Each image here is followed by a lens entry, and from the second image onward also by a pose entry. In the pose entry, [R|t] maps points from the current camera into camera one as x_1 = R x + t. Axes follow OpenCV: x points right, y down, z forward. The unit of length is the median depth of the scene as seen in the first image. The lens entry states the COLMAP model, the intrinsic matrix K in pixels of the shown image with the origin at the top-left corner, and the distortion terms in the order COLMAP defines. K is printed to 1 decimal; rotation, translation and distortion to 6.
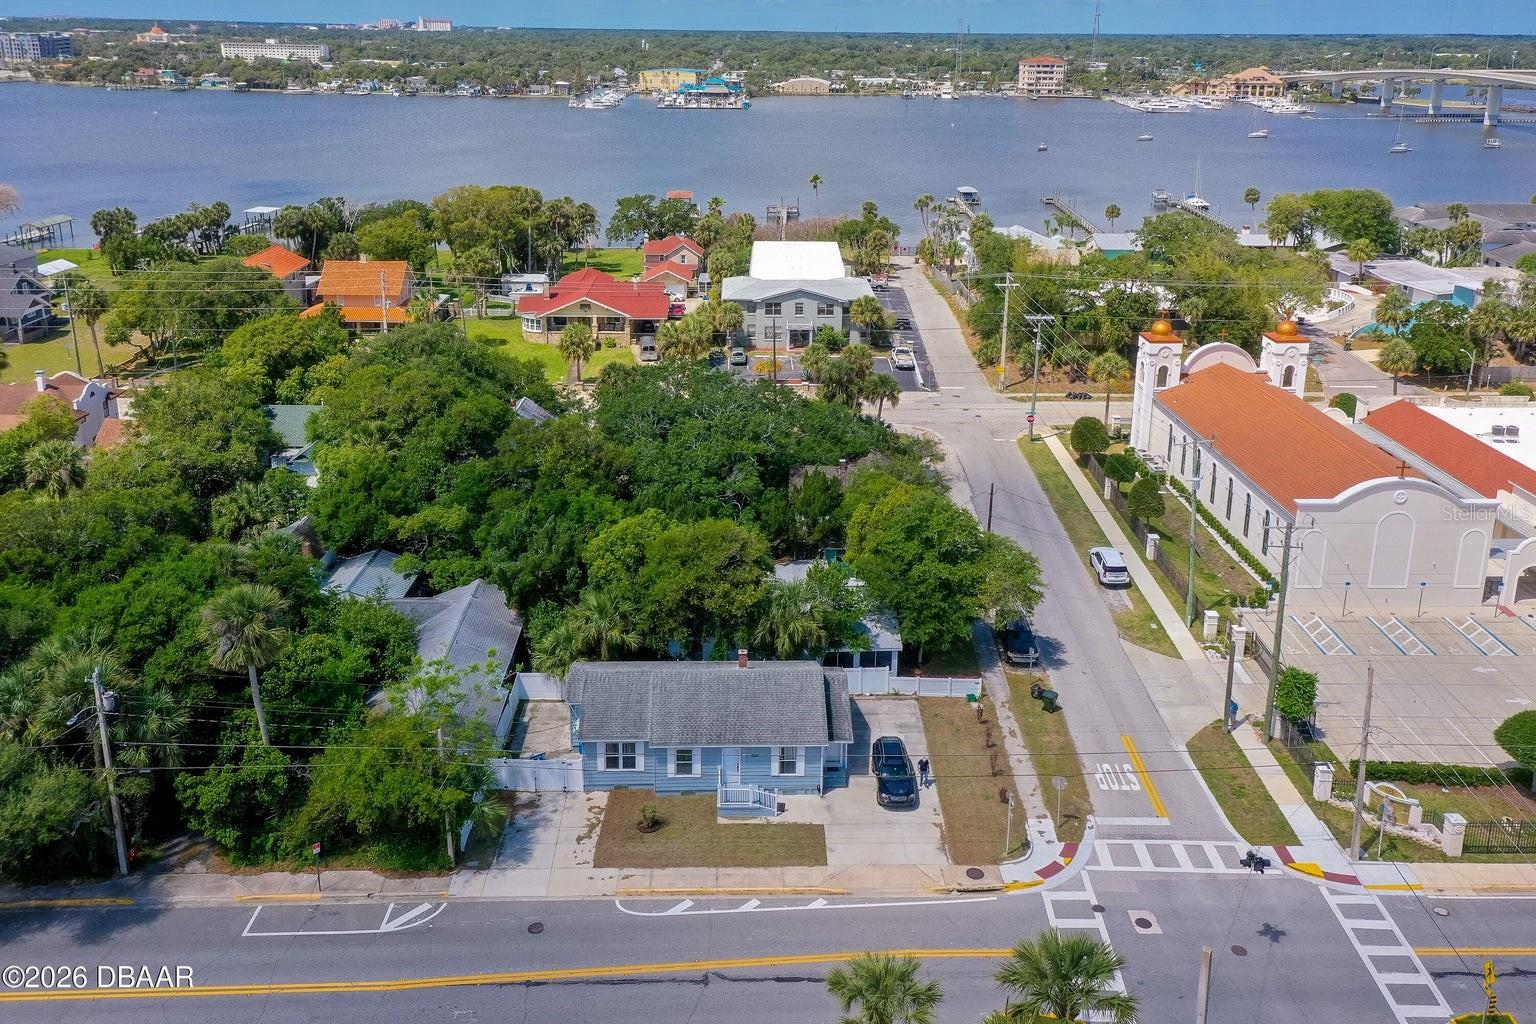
lens RADIAL K [[1262.9, 0, 770.0], [0, 1262.9, 342.7], [0, 0, 1]] dist [0.026078, 0.003743]
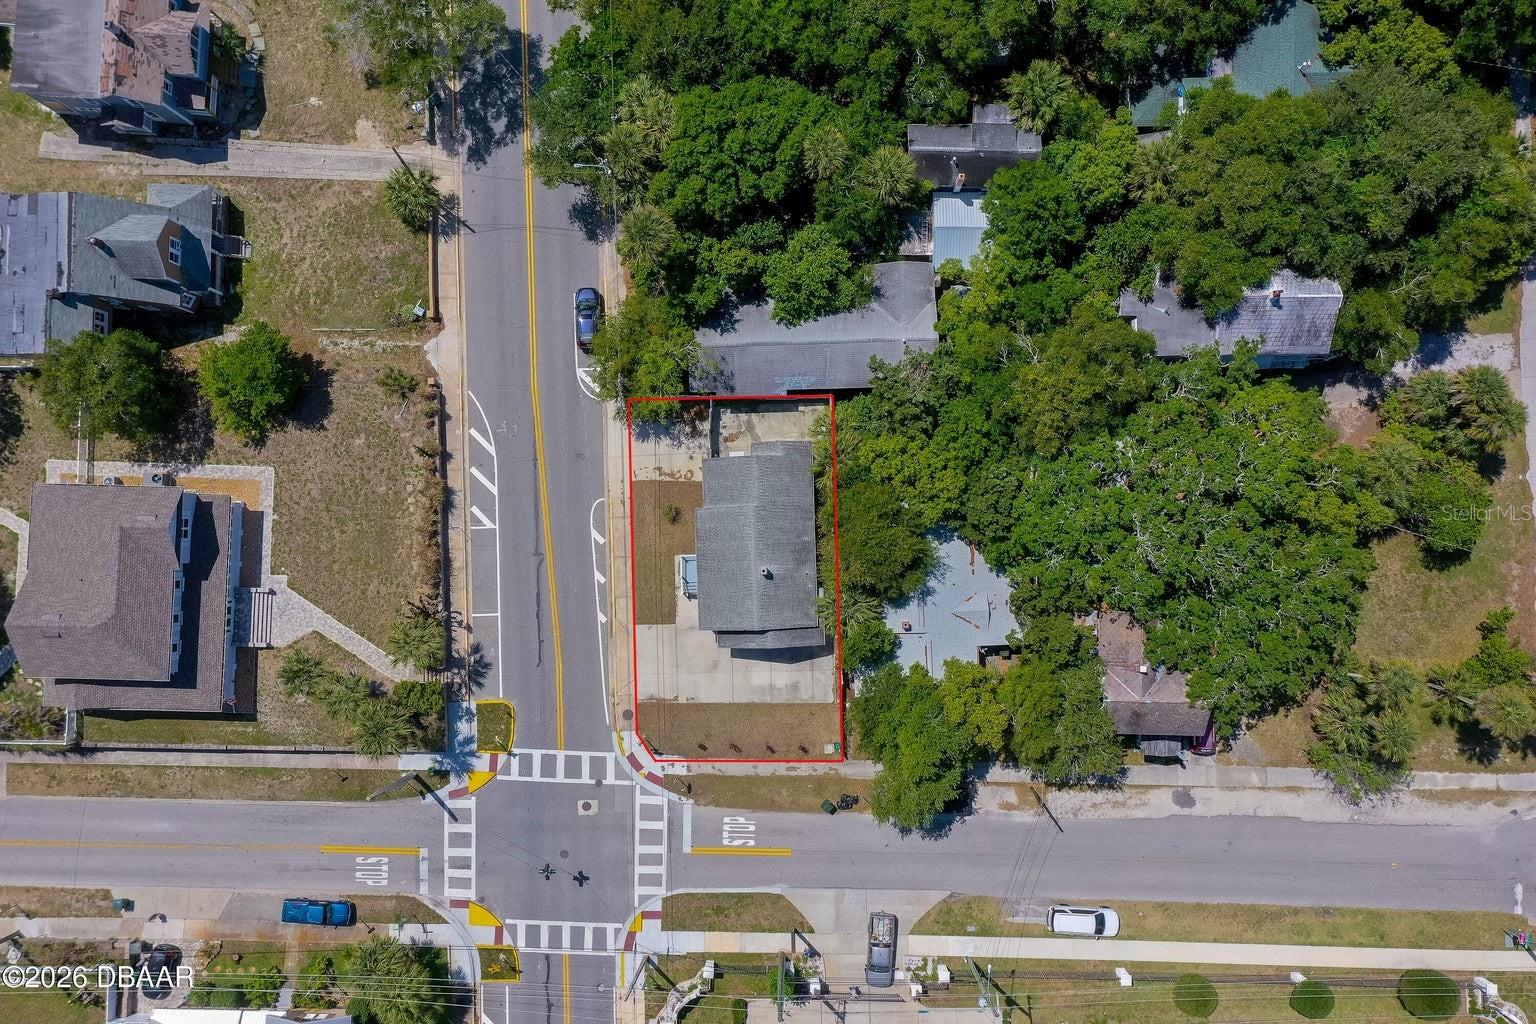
lens RADIAL K [[1214.6, 0, 768.0], [0, 1214.6, 512.0], [0, 0, 1]] dist [0.031757, 0.003788]
pose [[-0.001592, 0.999718, -0.023714, -0.050710], [-0.234412, 0.022681, 0.971873, -0.928711], [0.972136, 0.007106, 0.234309, 0.651452]]
